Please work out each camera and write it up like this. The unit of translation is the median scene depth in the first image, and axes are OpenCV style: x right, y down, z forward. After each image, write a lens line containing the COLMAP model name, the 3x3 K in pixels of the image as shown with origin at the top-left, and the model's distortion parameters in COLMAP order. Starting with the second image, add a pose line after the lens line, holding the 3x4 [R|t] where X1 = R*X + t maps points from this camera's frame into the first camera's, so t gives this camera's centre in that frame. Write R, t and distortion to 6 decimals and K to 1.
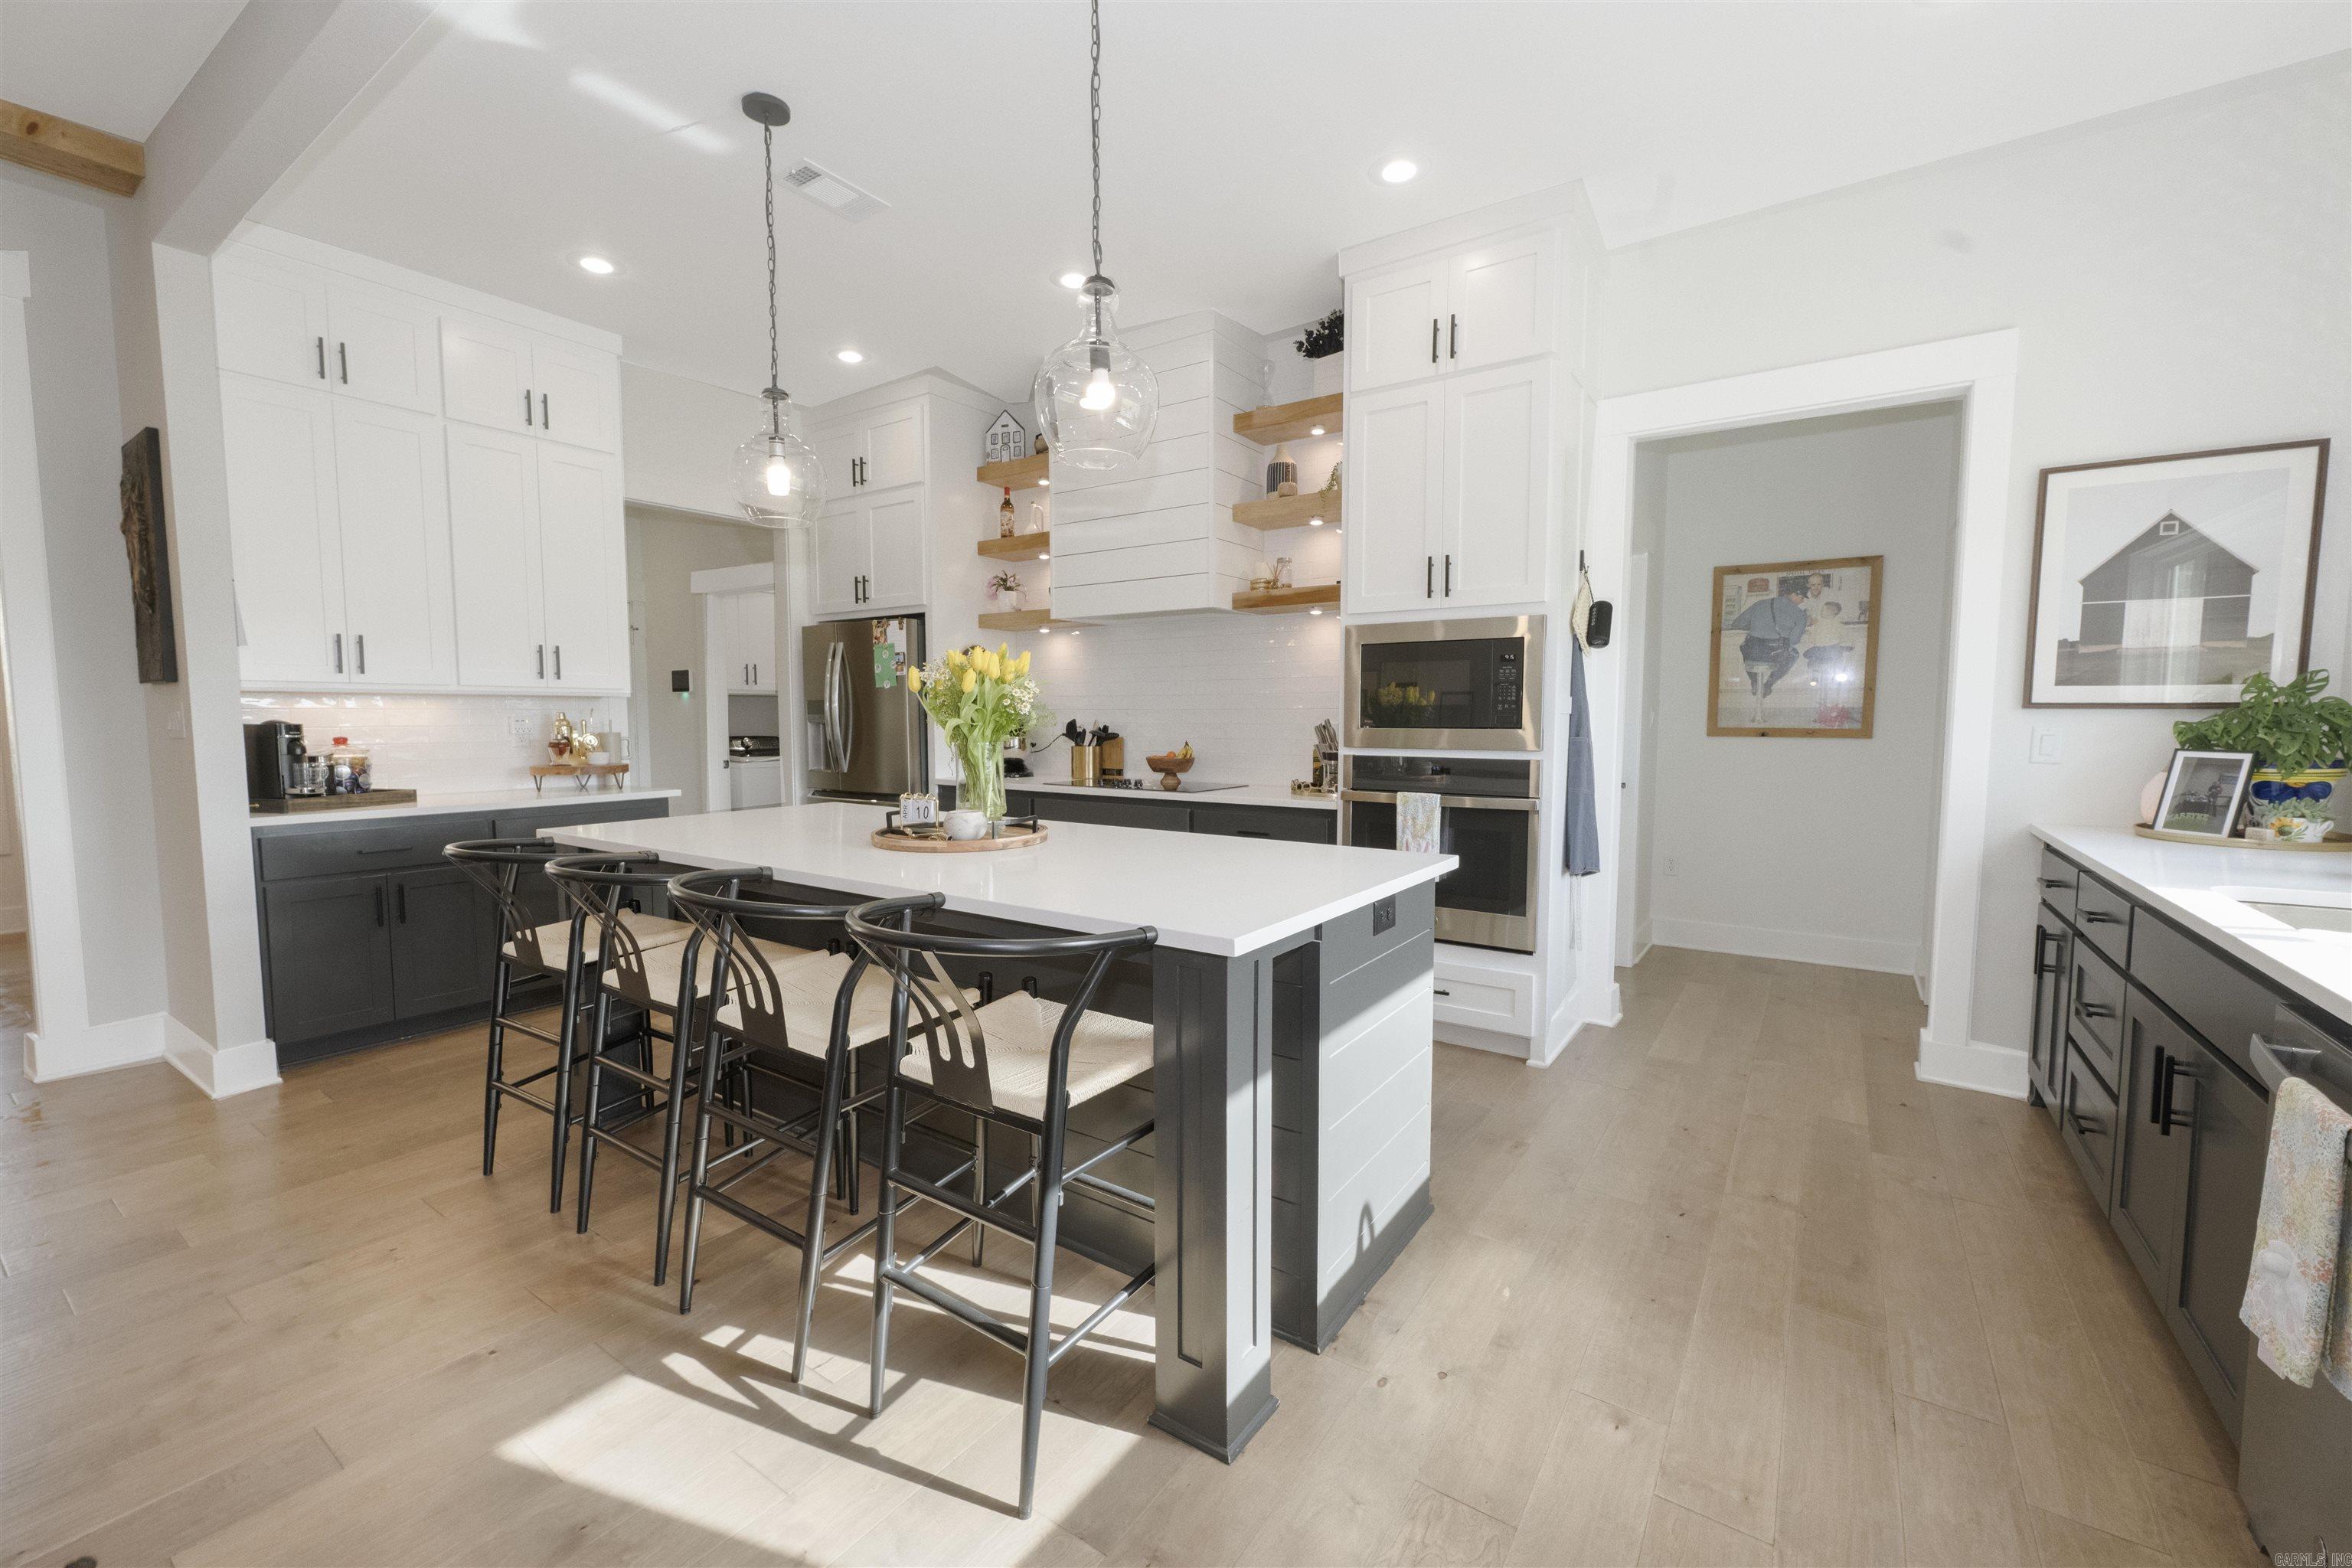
lens RADIAL K [[951.4, 0, 1185.1], [0, 951.4, 788.4], [0, 0, 1]] dist [-0.002243, -0.000221]
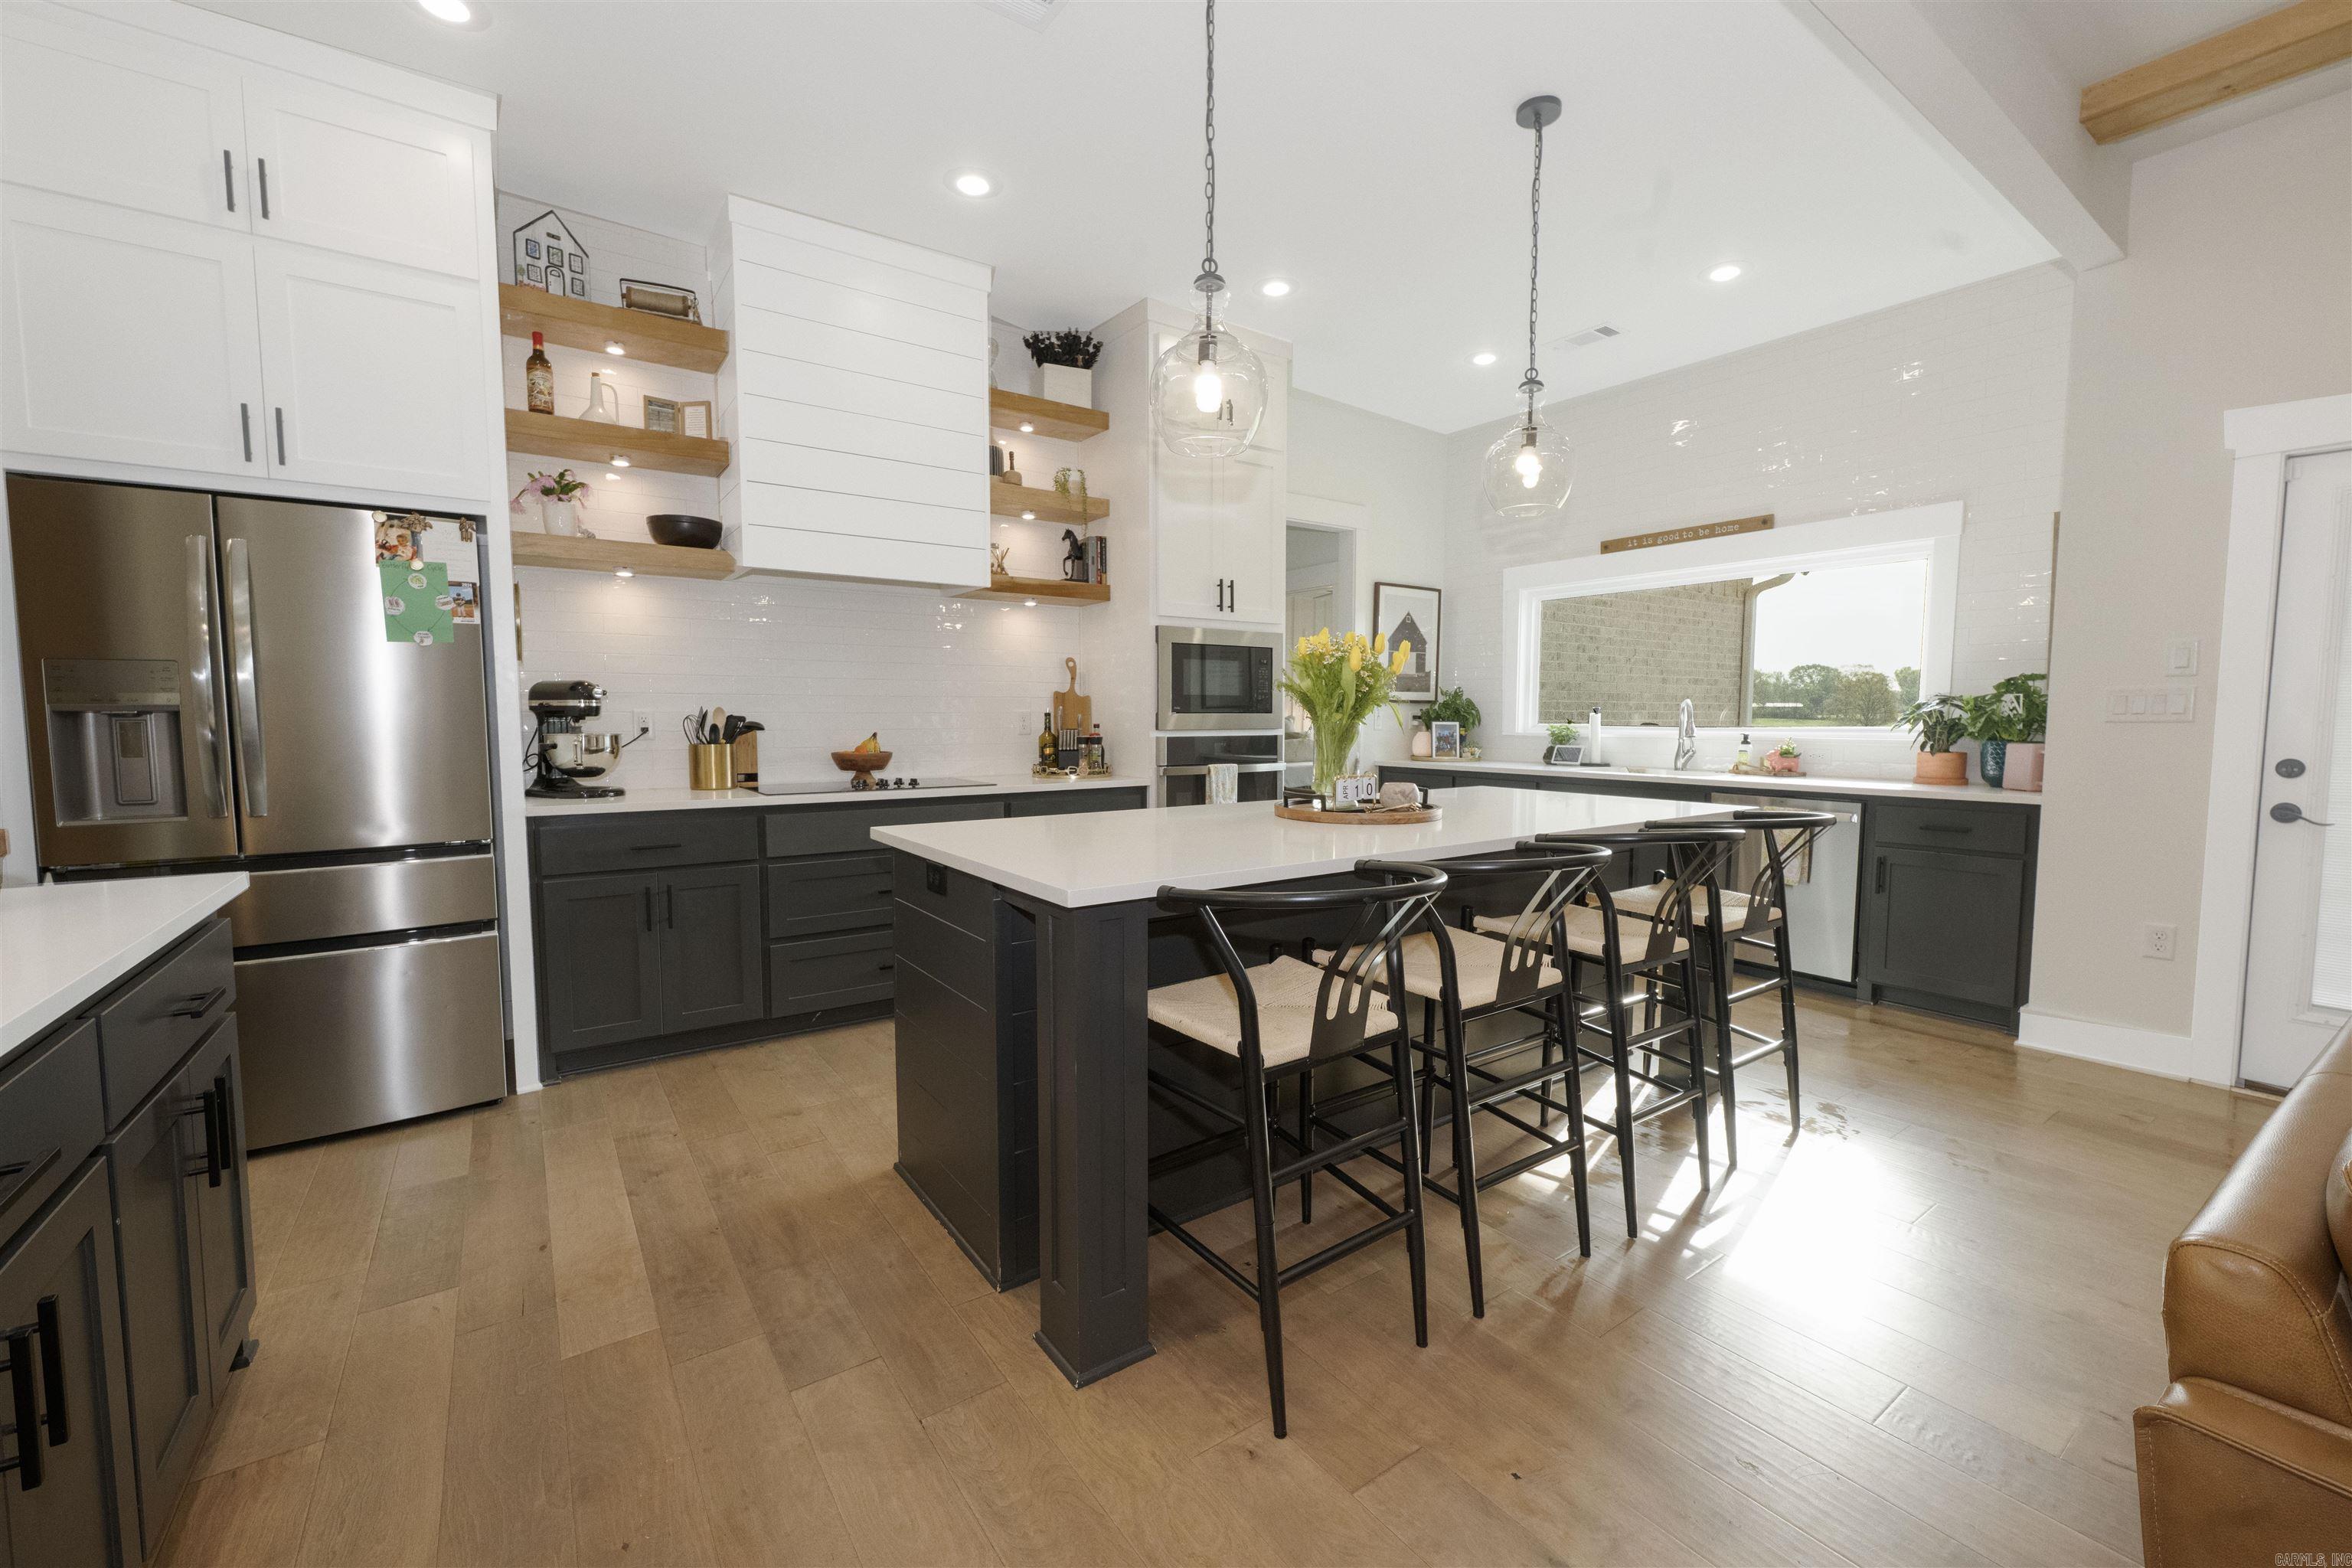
lens RADIAL K [[951.4, 0, 1161.2], [0, 951.4, 782.2], [0, 0, 1]] dist [-0.002243, -0.000221]
pose [[0.351526, -0.067021, 0.933776, -0.943606], [0.069554, 0.996547, 0.045343, -0.033156], [-0.933591, 0.049008, 0.354974, 0.604567]]
